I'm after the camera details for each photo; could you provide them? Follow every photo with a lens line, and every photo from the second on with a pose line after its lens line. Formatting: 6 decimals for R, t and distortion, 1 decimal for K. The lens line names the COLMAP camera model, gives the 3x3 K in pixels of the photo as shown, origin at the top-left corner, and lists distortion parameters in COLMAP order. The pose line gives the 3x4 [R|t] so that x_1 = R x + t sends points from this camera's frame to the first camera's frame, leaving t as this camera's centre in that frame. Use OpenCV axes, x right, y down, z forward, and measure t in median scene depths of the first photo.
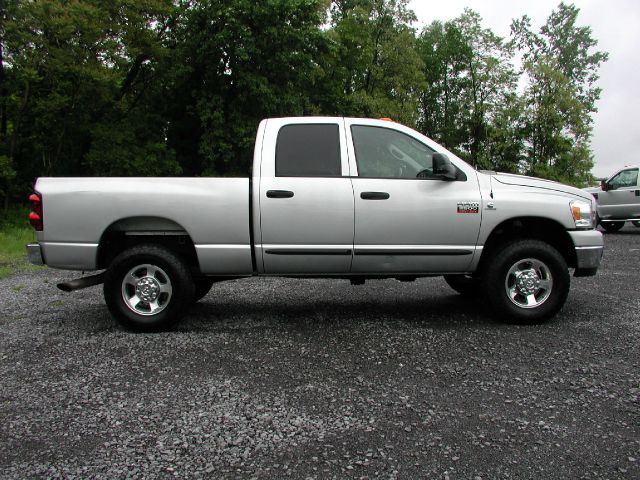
lens RADIAL K [[642.0, 0, 318.6], [0, 642.0, 239.8], [0, 0, 1]] dist [-0.135198, 0.000000]
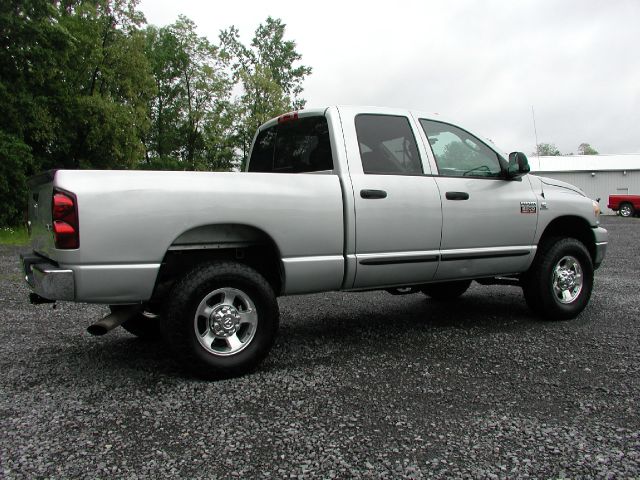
lens RADIAL K [[642.0, 0, 303.9], [0, 642.0, 236.2], [0, 0, 1]] dist [-0.135198, 0.000000]
pose [[0.895367, -0.033013, 0.444103, -0.502967], [0.041144, 0.999116, -0.008680, -0.011483], [-0.443424, 0.026044, 0.895934, 0.266886]]
